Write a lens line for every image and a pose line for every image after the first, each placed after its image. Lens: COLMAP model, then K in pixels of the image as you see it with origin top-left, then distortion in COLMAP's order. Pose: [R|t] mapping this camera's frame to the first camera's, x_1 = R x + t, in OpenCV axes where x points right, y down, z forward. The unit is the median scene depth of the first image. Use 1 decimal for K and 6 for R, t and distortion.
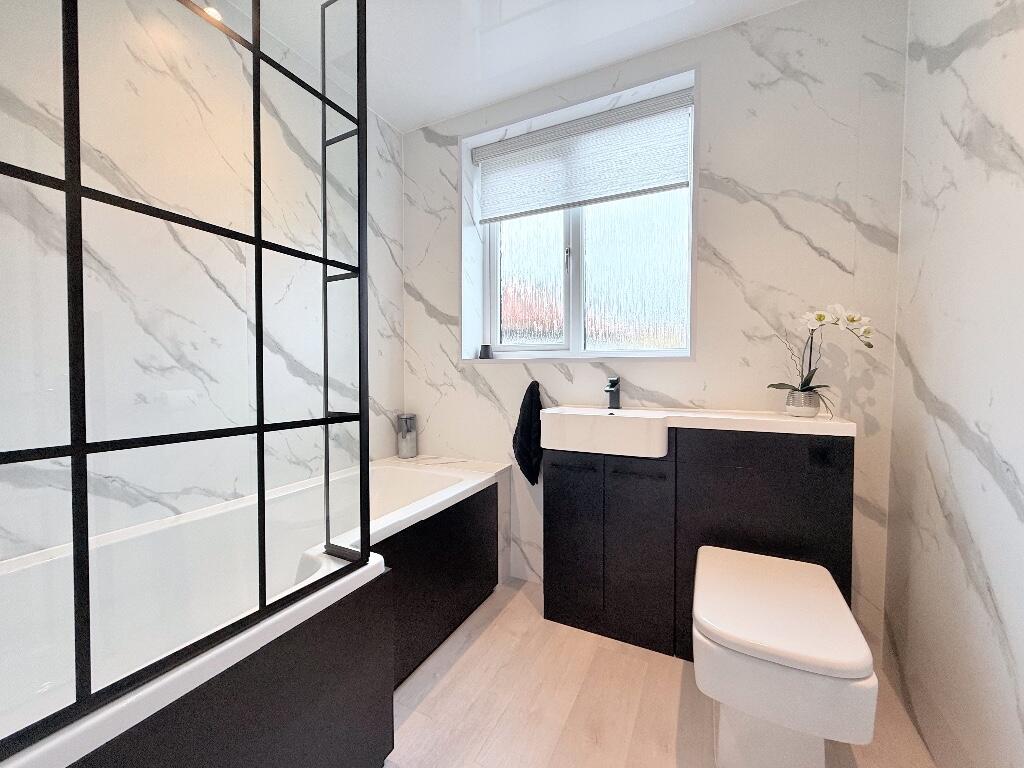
lens RADIAL K [[408.6, 0, 510.6], [0, 408.6, 385.6], [0, 0, 1]] dist [-0.001072, 0.000067]
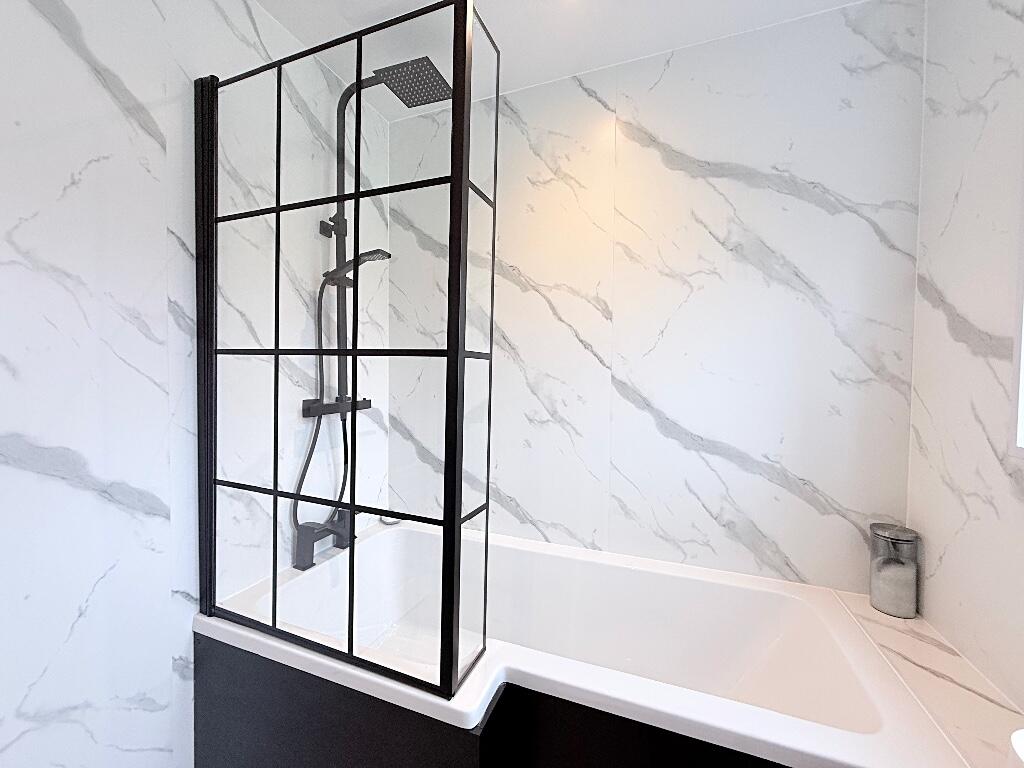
lens RADIAL K [[417.9, 0, 507.0], [0, 417.9, 387.9], [0, 0, 1]] dist [-0.000139, 0.000121]
pose [[0.080547, 0.040829, -0.995914, 0.267530], [-0.046253, 0.998237, 0.037183, -0.124145], [0.995677, 0.043069, 0.082293, 0.524277]]
